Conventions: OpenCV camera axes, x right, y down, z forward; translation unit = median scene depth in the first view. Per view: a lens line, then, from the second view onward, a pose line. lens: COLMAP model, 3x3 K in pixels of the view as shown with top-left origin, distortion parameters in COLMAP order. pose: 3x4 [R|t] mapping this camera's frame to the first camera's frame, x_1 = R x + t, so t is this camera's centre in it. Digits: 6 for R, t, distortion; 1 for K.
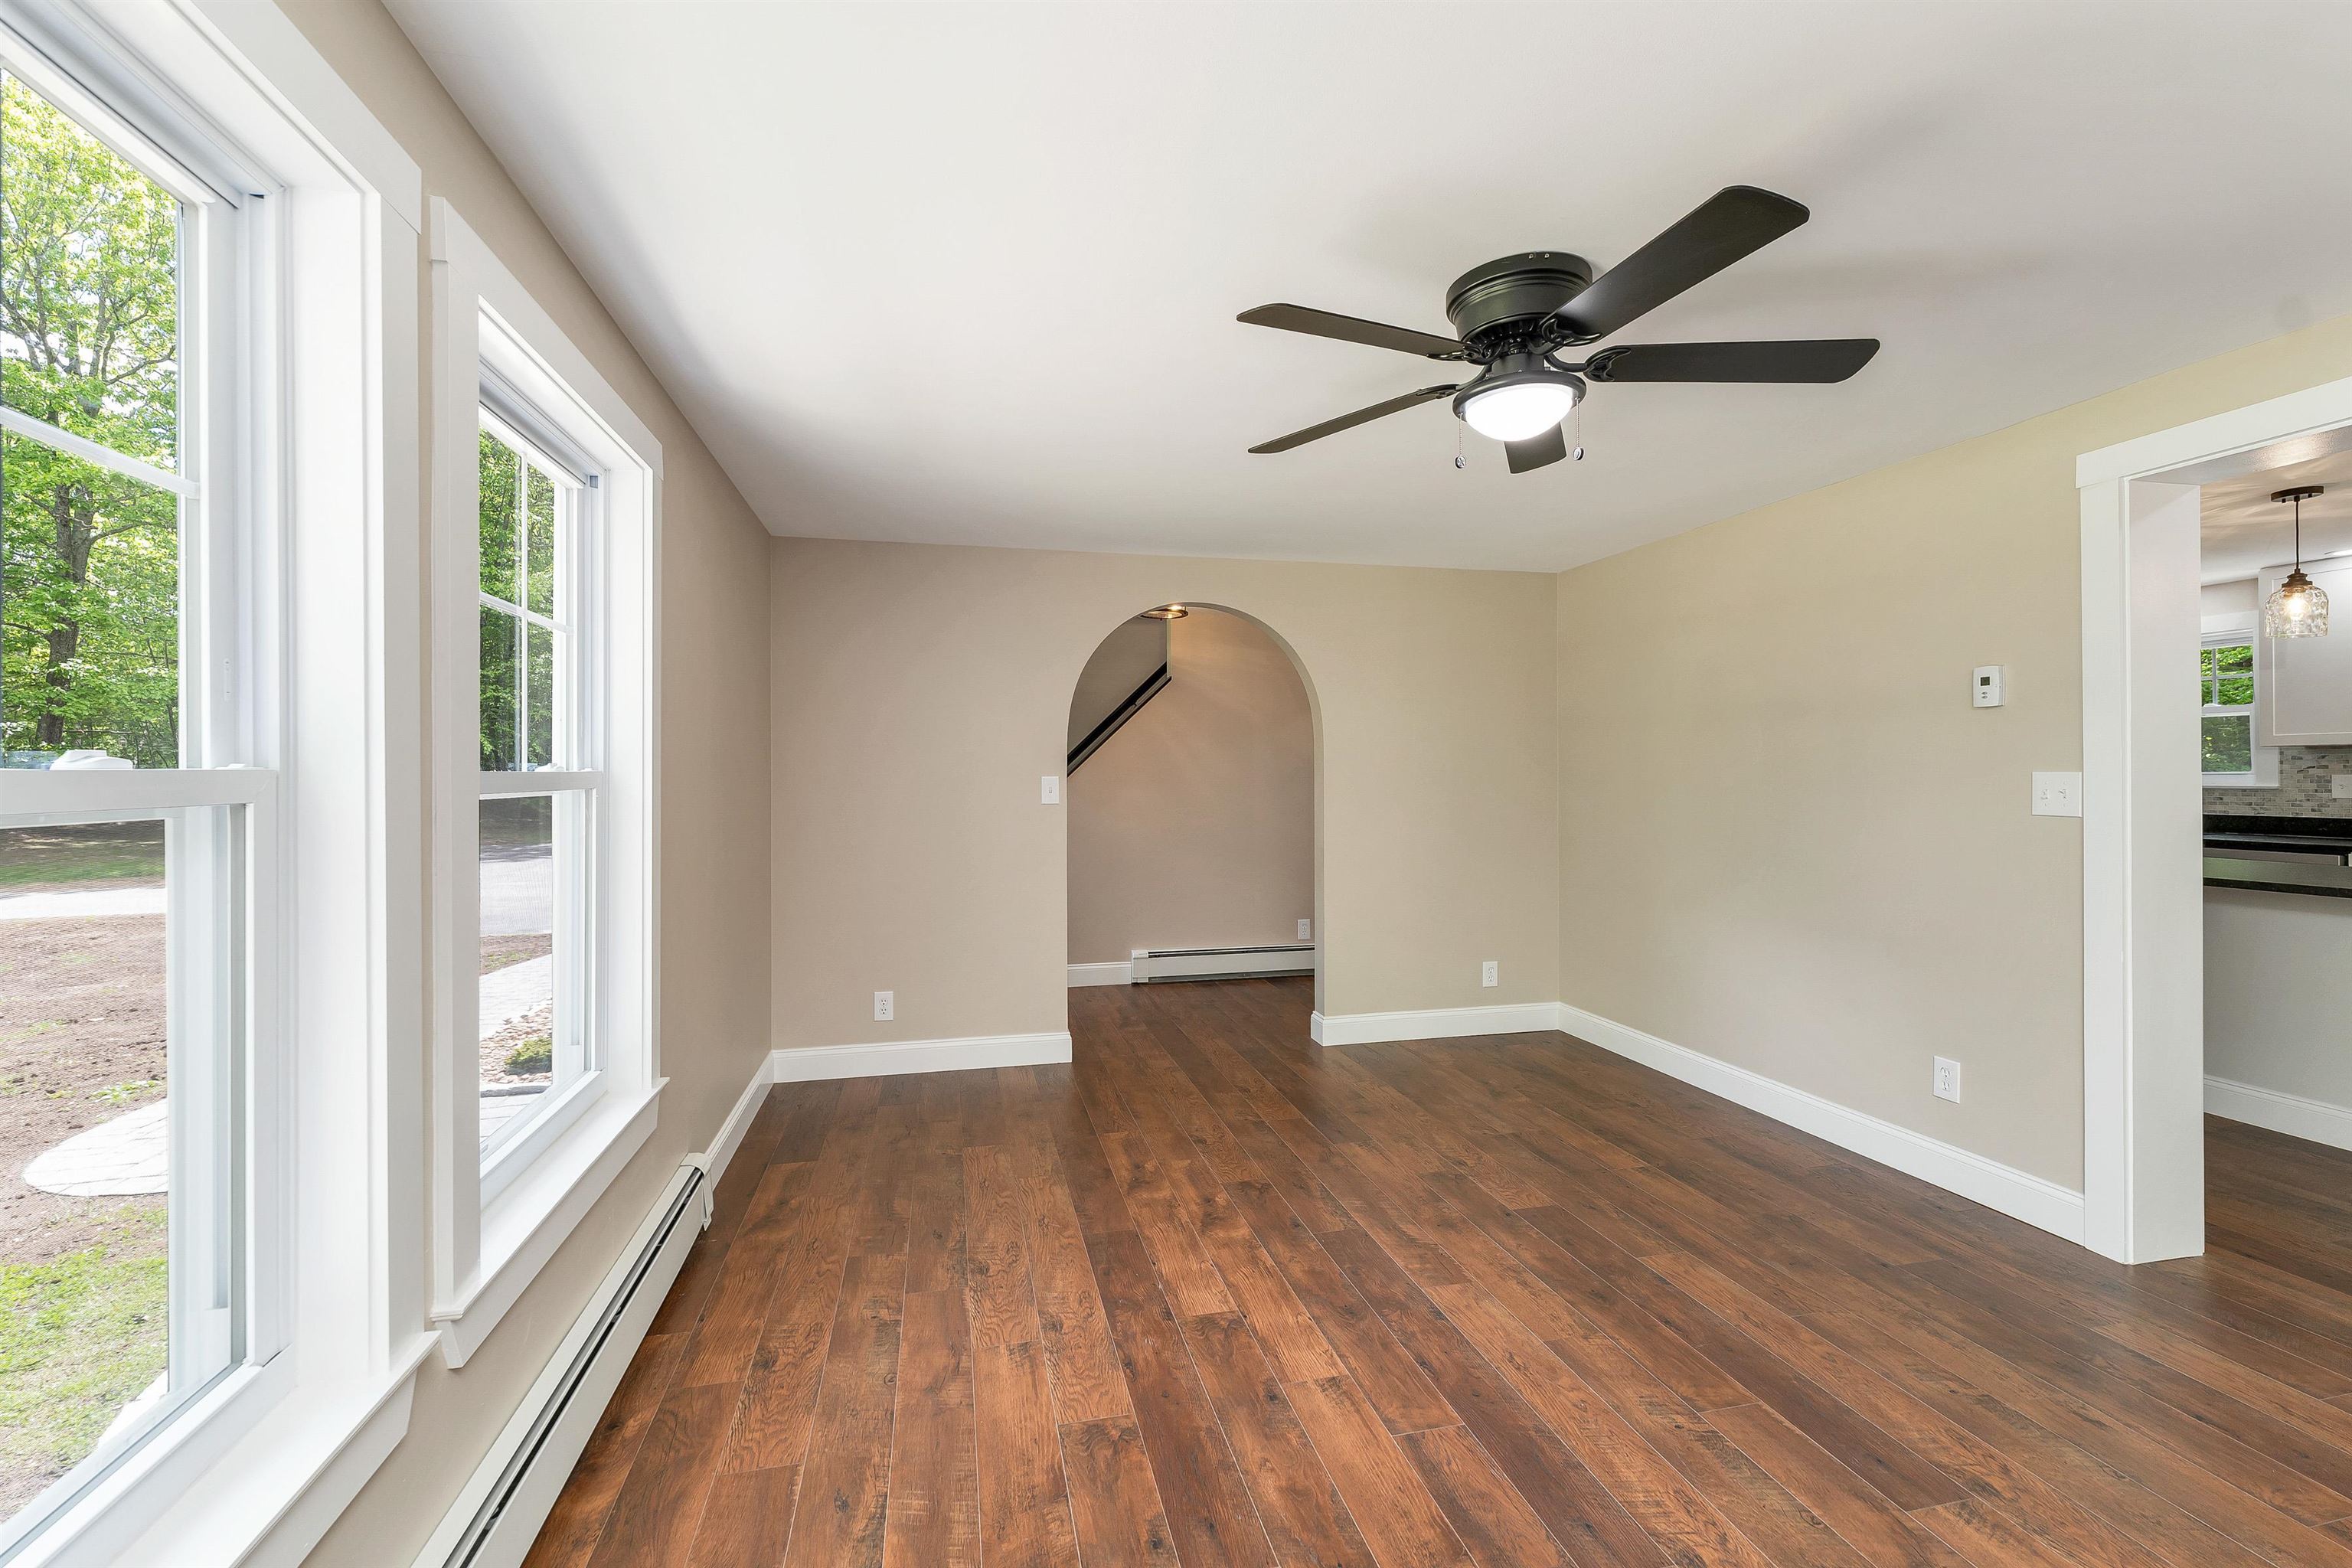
lens RADIAL K [[981.1, 0, 1156.7], [0, 981.1, 783.4], [0, 0, 1]] dist [0.005798, -0.000330]
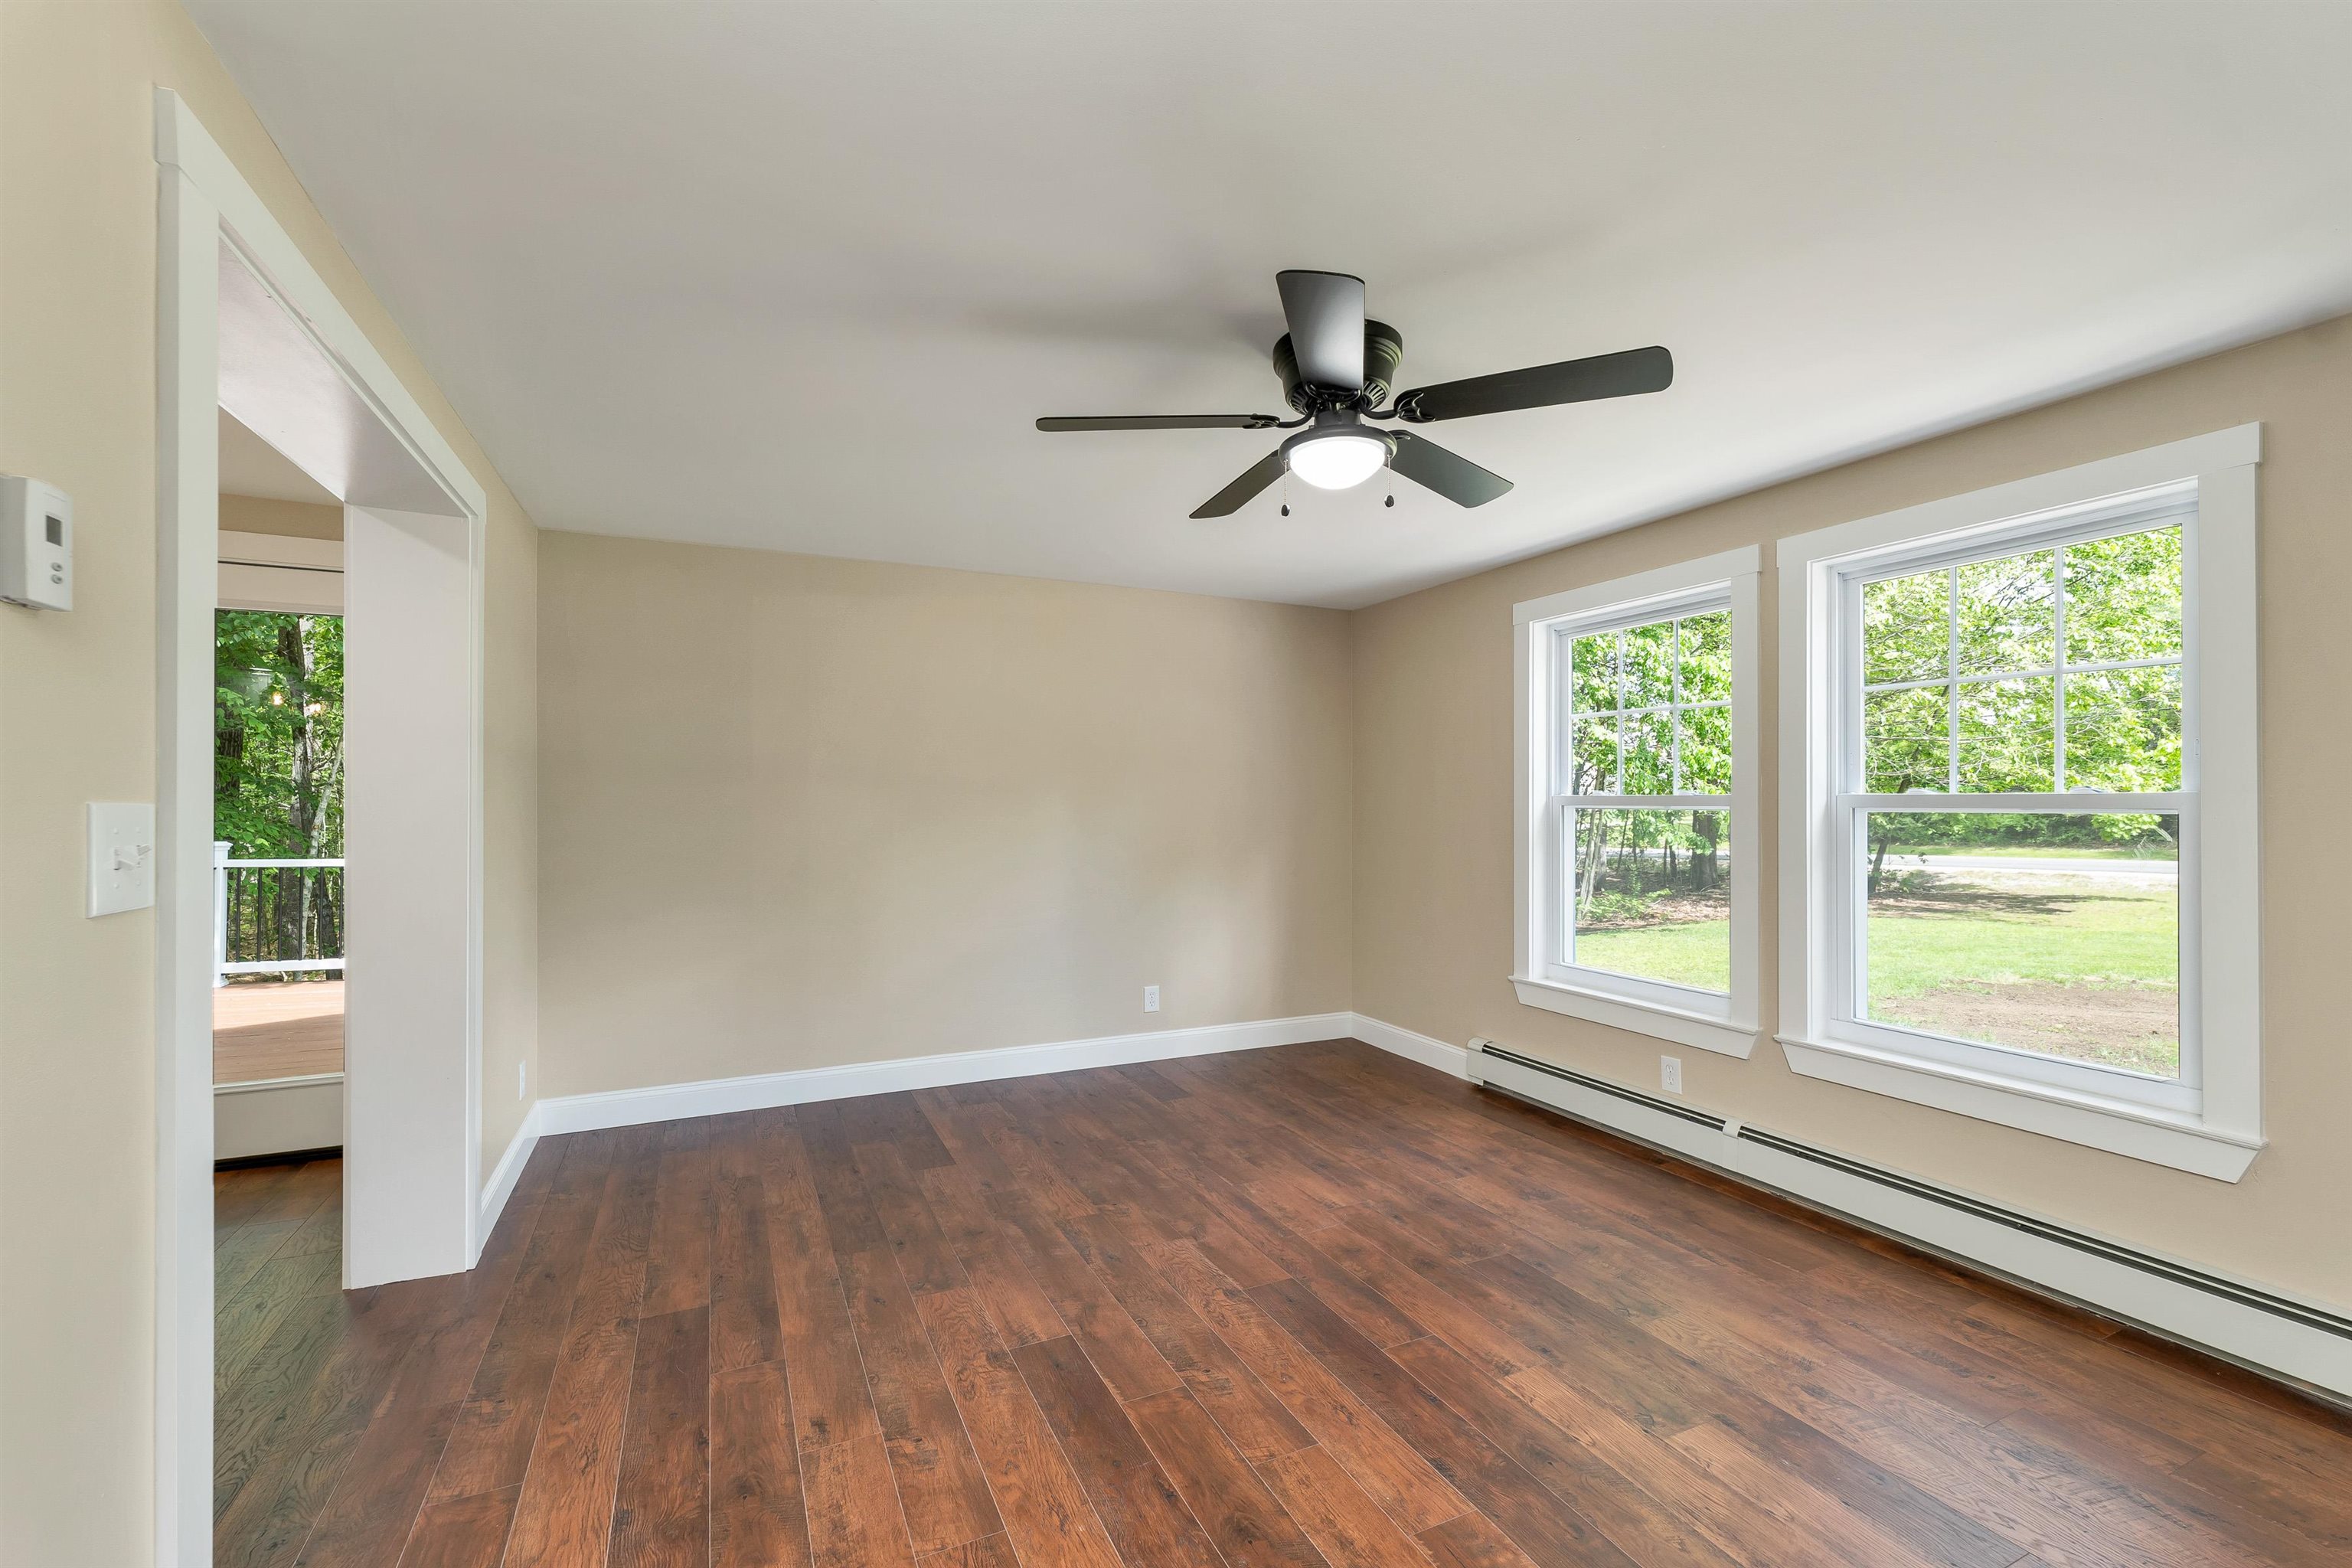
lens RADIAL K [[981.1, 0, 1156.7], [0, 981.1, 783.4], [0, 0, 1]] dist [0.005798, -0.000330]
pose [[-0.978152, -0.000682, -0.207891, 0.699260], [0.000322, 0.999988, -0.004798, -0.019192], [0.207892, -0.004760, -0.978140, 1.786598]]
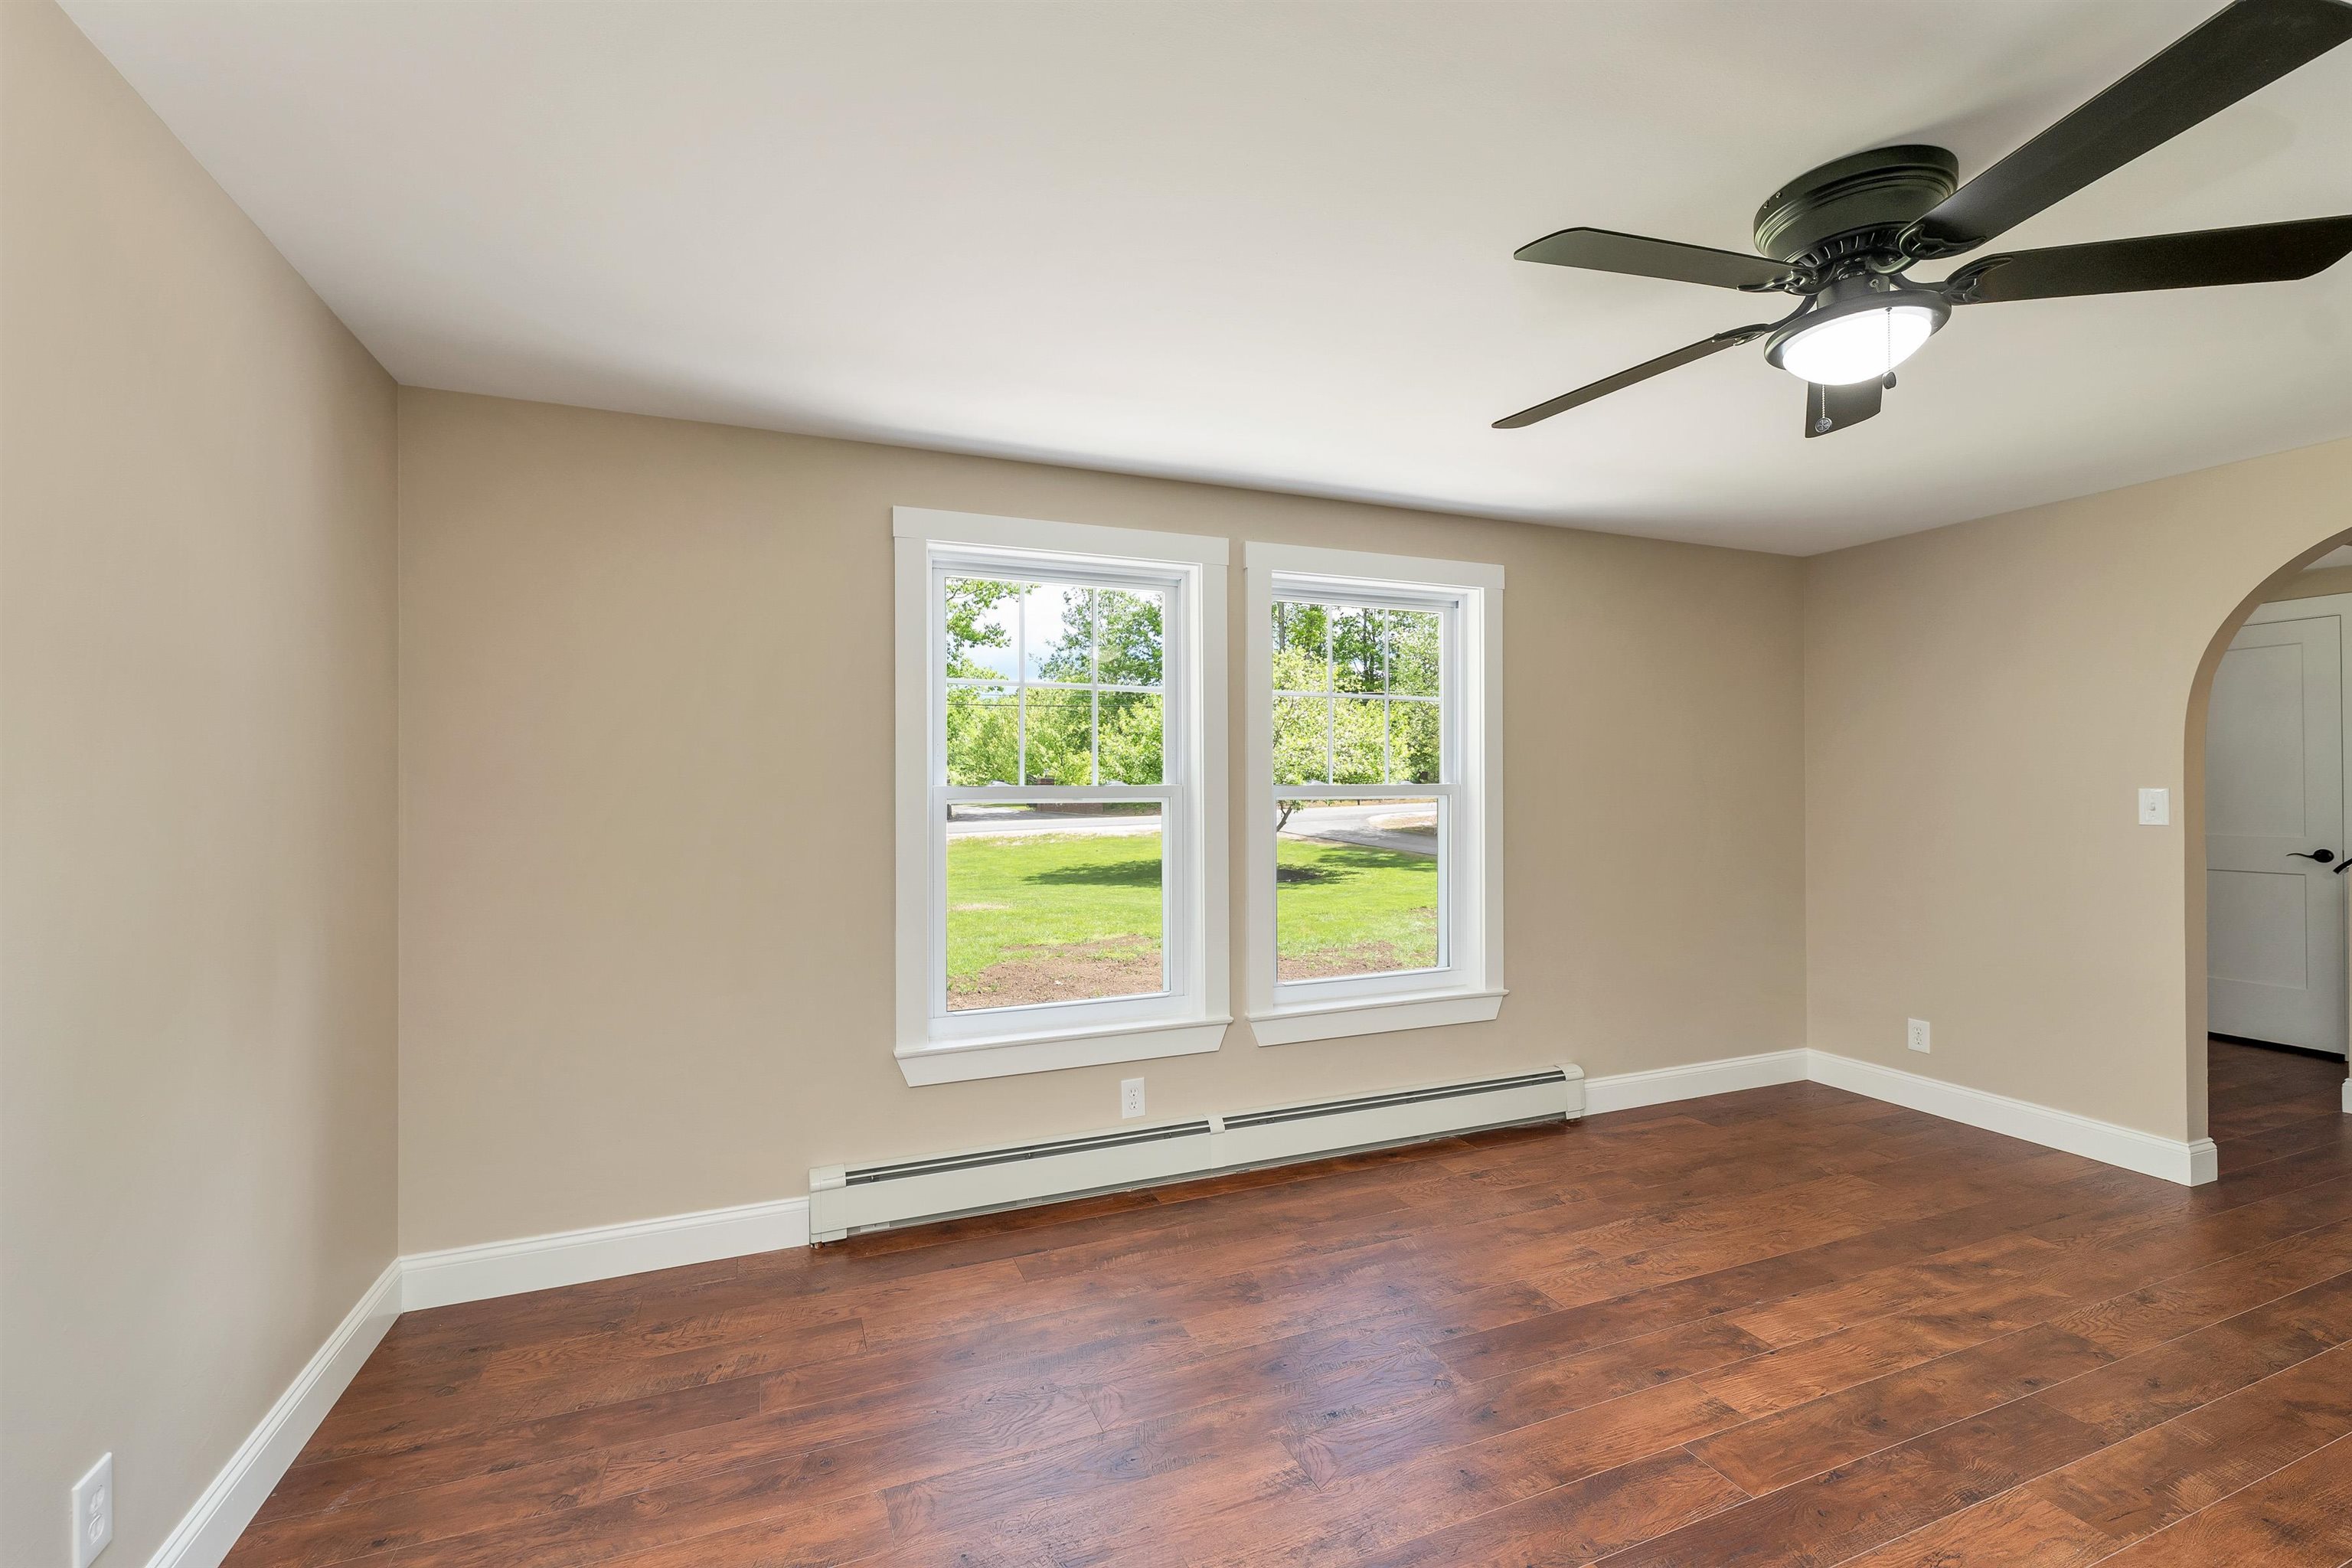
lens RADIAL K [[986.9, 0, 1176.0], [0, 986.9, 784.0], [0, 0, 1]] dist [0.004773, -0.000406]
pose [[0.171538, 0.000375, -0.985177, 0.963723], [-0.009996, 0.999949, -0.001360, -0.009161], [0.985127, 0.010081, 0.171533, 0.256160]]
